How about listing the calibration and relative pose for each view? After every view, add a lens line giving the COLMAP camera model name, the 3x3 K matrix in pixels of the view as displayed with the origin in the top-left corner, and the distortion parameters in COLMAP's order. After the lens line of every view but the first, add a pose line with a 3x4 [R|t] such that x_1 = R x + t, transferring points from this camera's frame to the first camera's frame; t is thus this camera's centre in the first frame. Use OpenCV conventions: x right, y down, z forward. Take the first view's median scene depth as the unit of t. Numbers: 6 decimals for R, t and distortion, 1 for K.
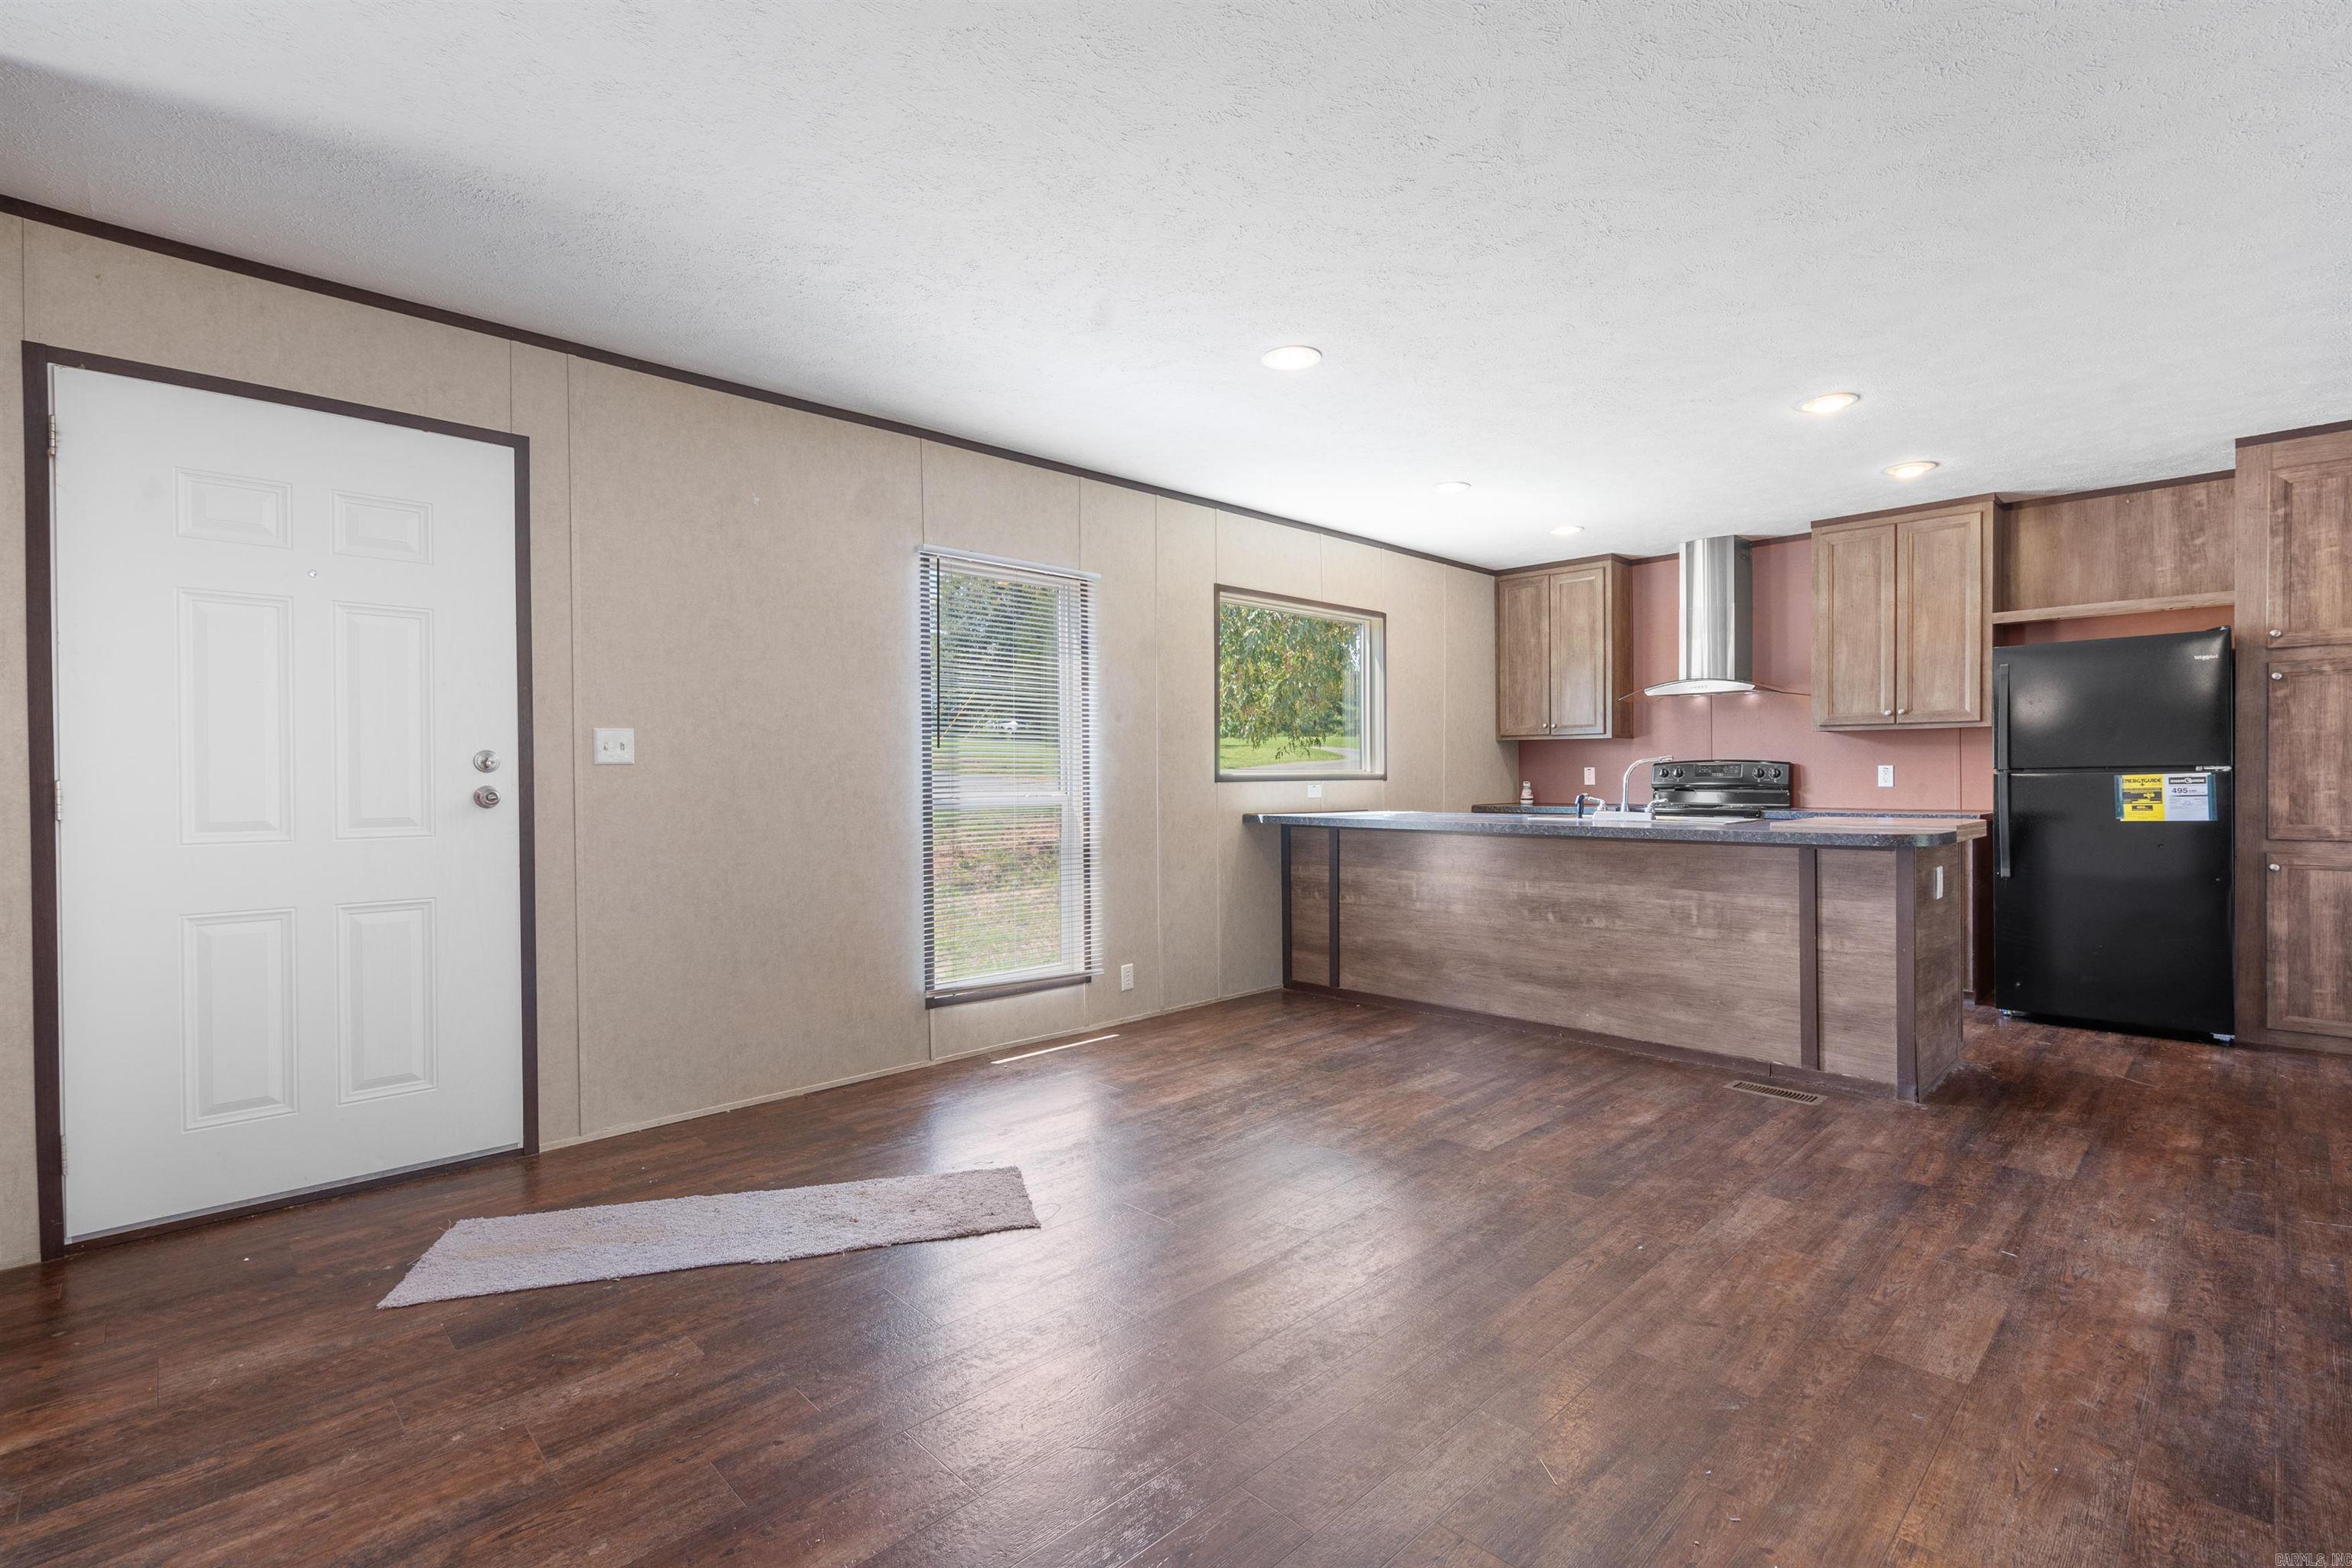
lens RADIAL K [[1064.6, 0, 1163.0], [0, 1064.6, 784.7], [0, 0, 1]] dist [-0.000799, 0.002036]
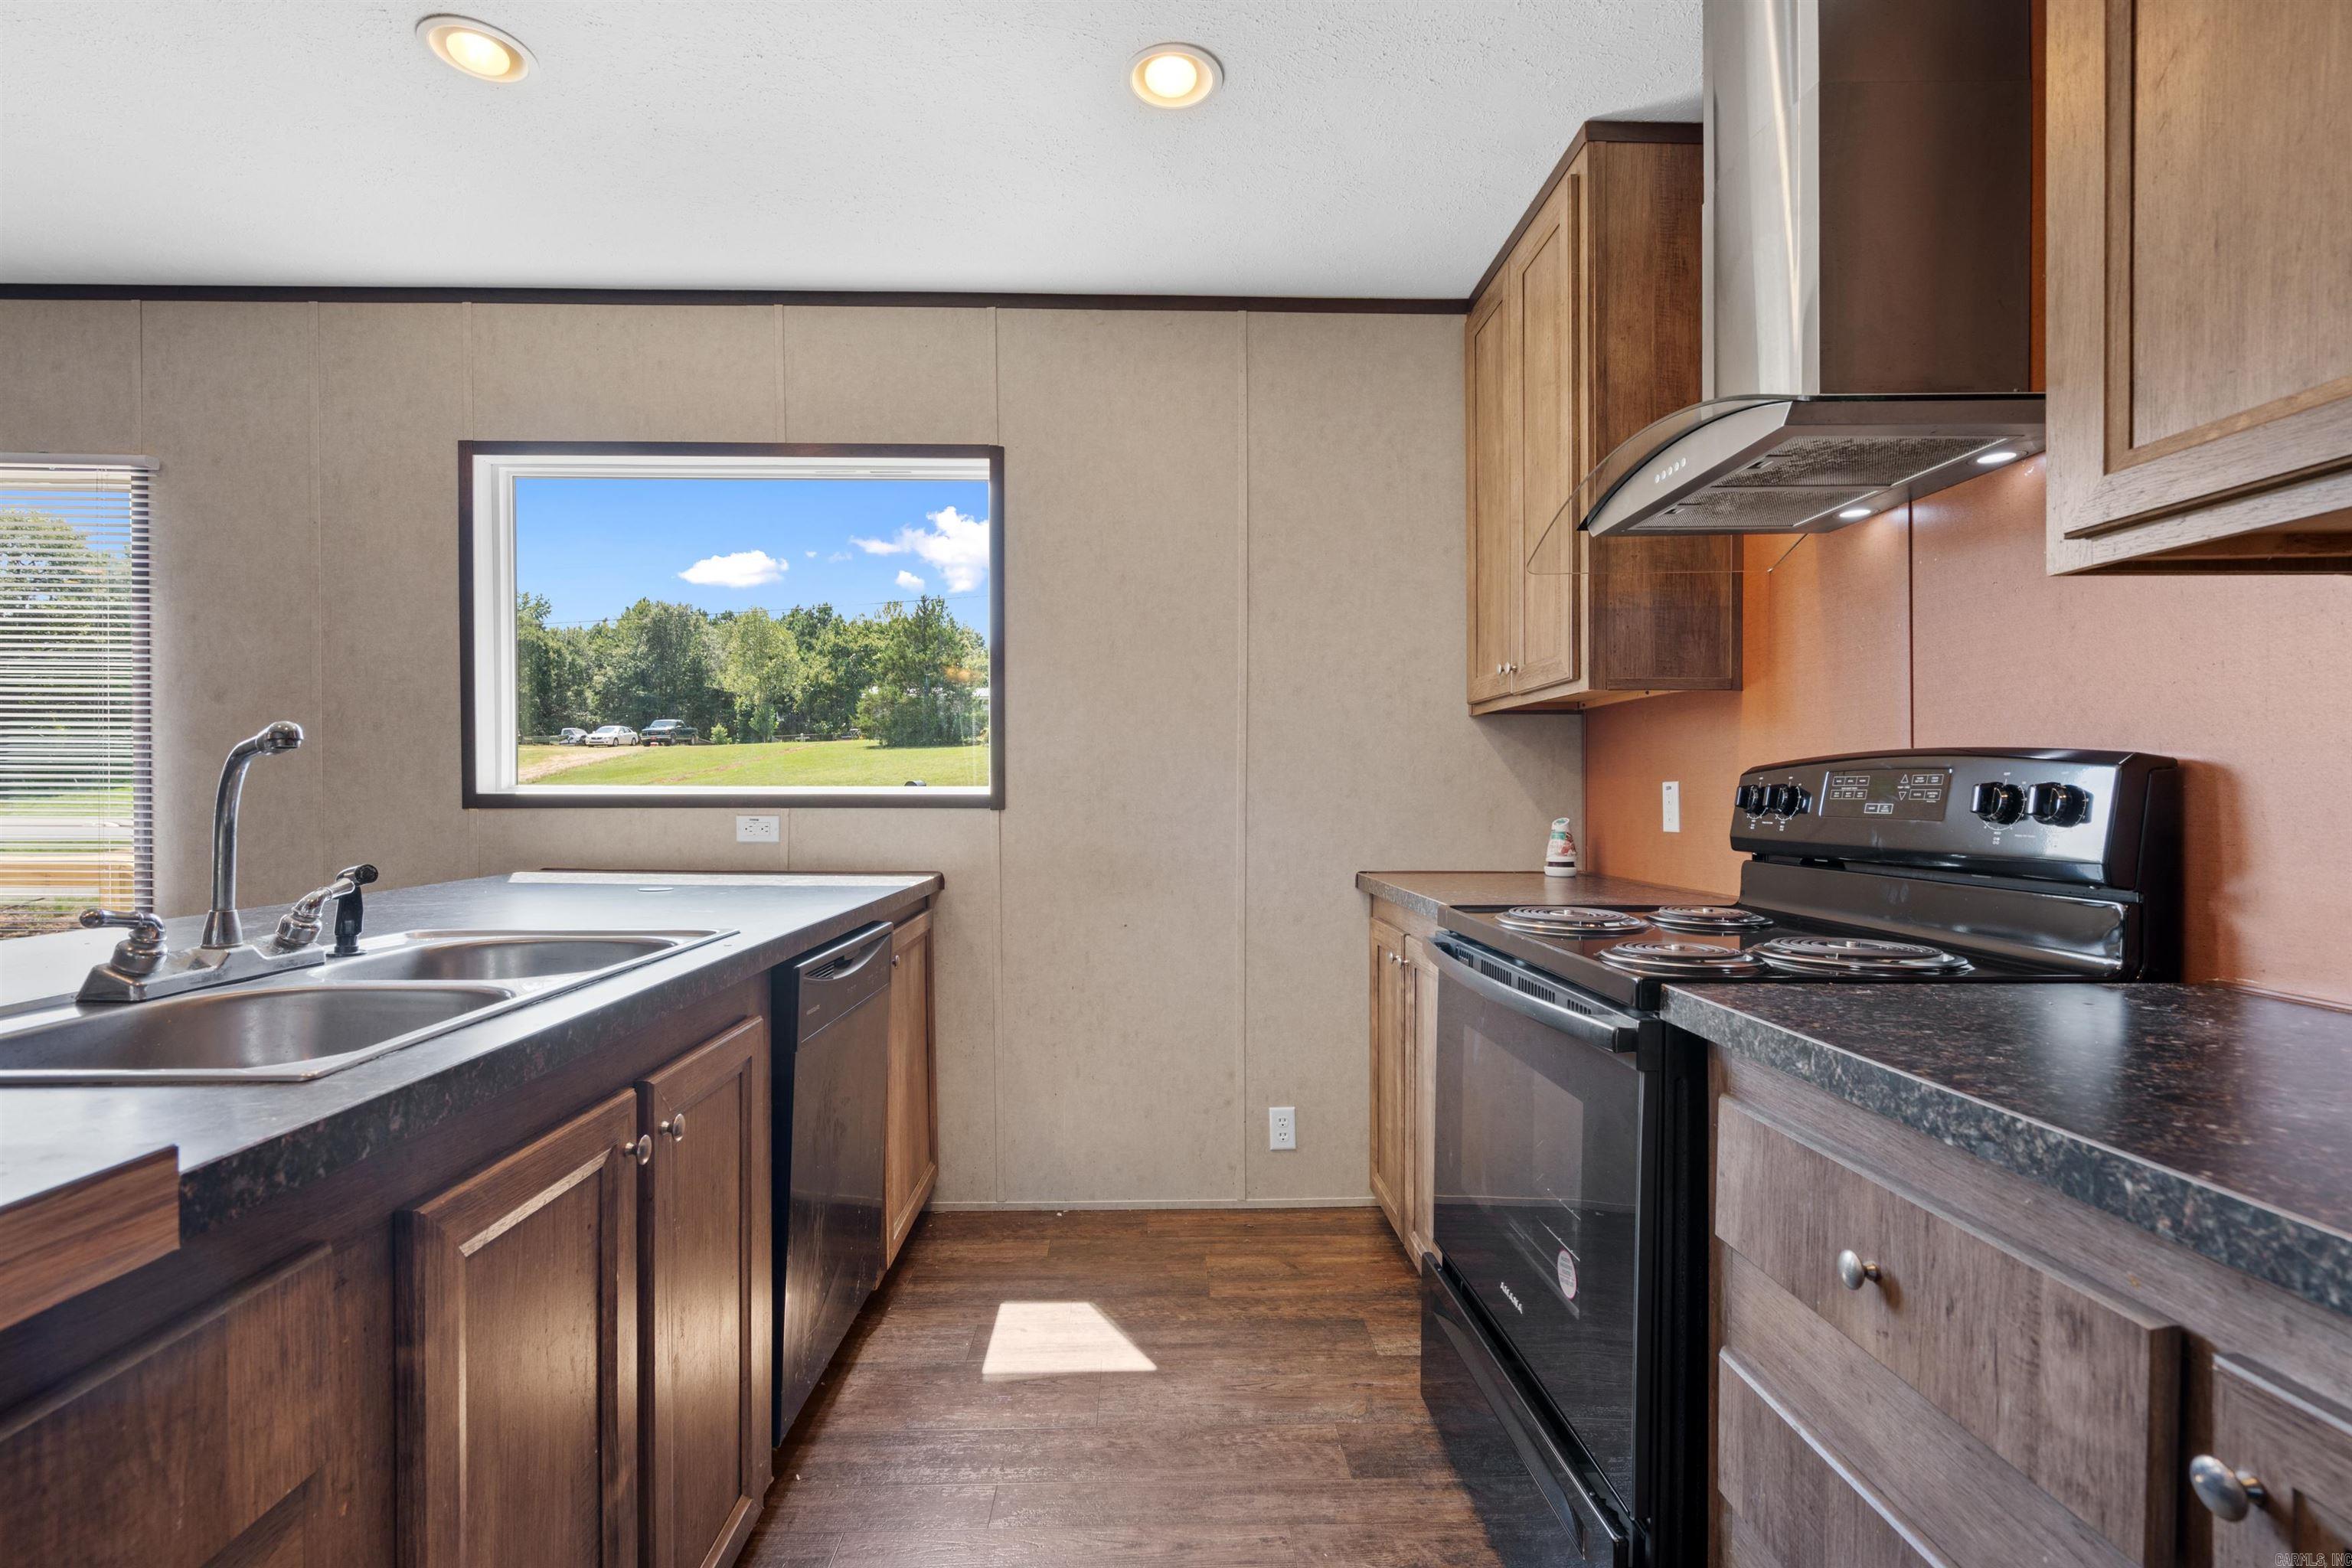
lens RADIAL K [[1064.6, 0, 1178.1], [0, 1064.6, 794.4], [0, 0, 1]] dist [-0.000799, 0.002036]
pose [[0.743445, 0.007124, -0.668759, 0.779238], [-0.012682, 0.999914, -0.003446, -0.013222], [0.668677, 0.011042, 0.743471, 0.961817]]
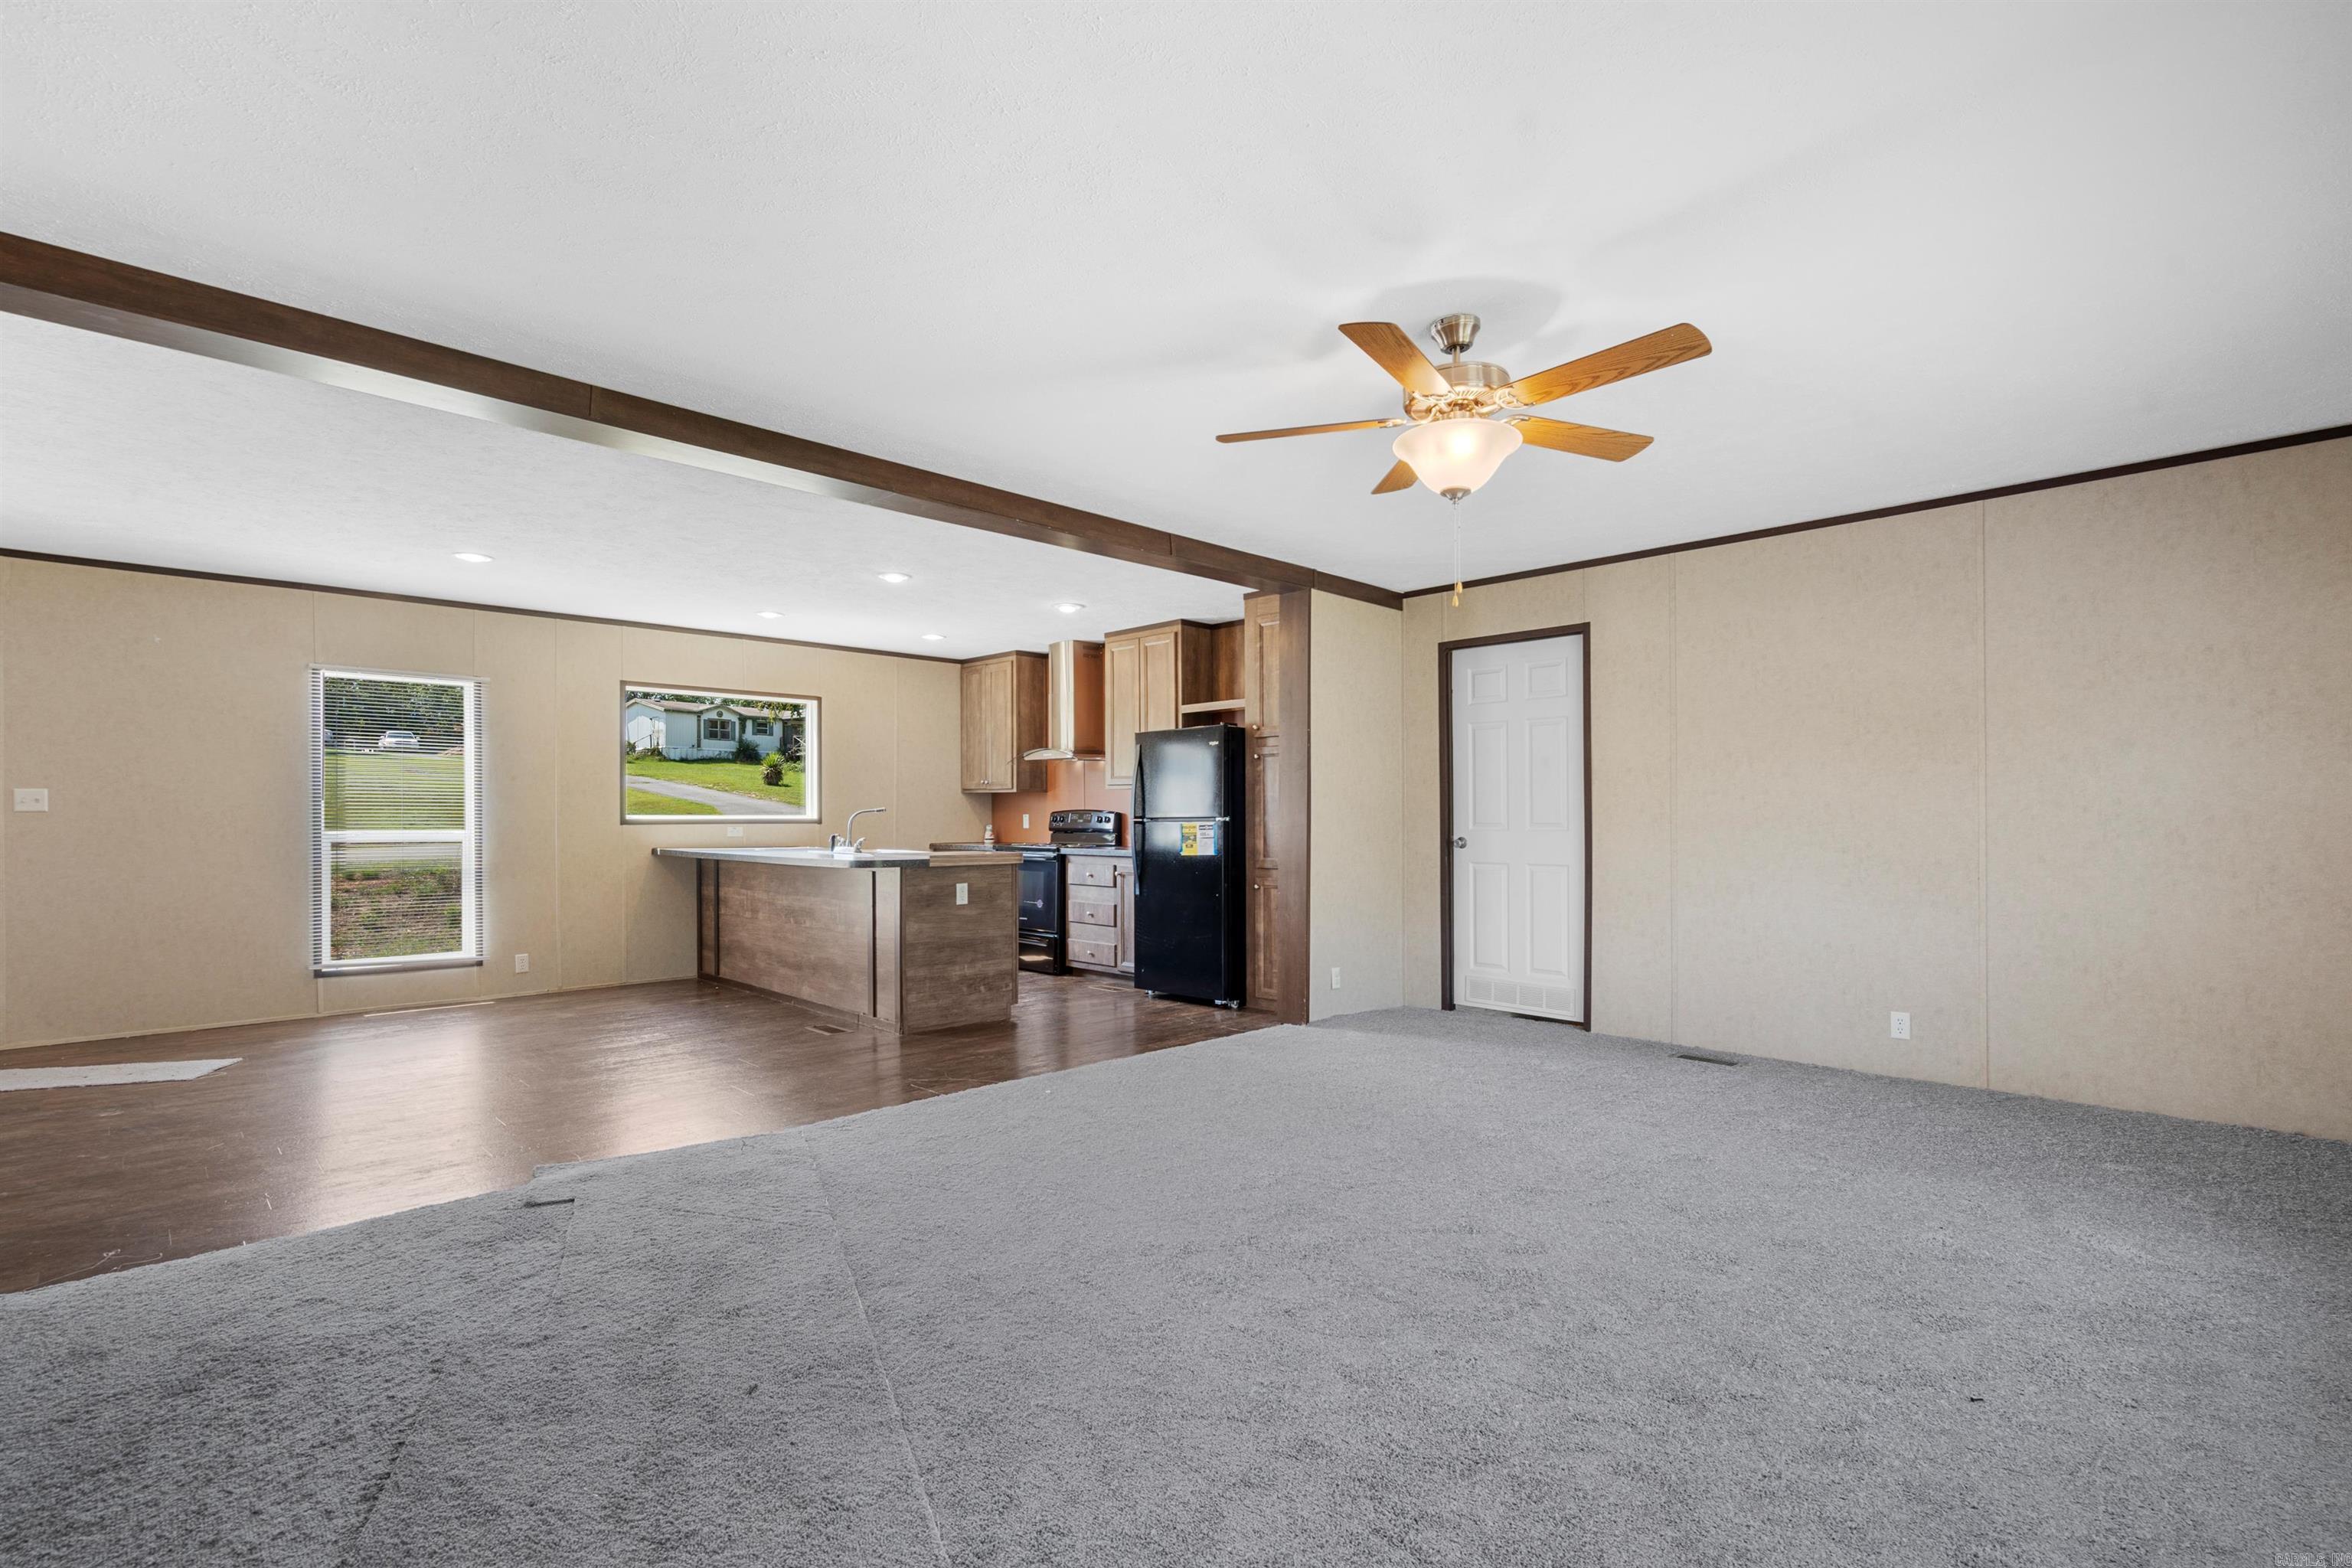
lens RADIAL K [[1064.6, 0, 1160.0], [0, 1064.6, 815.2], [0, 0, 1]] dist [-0.000799, 0.002036]
pose [[0.999941, 0.005737, 0.009228, 0.835412], [-0.005655, 0.999944, -0.008892, -0.006913], [-0.009279, 0.008839, 0.999918, -0.434088]]
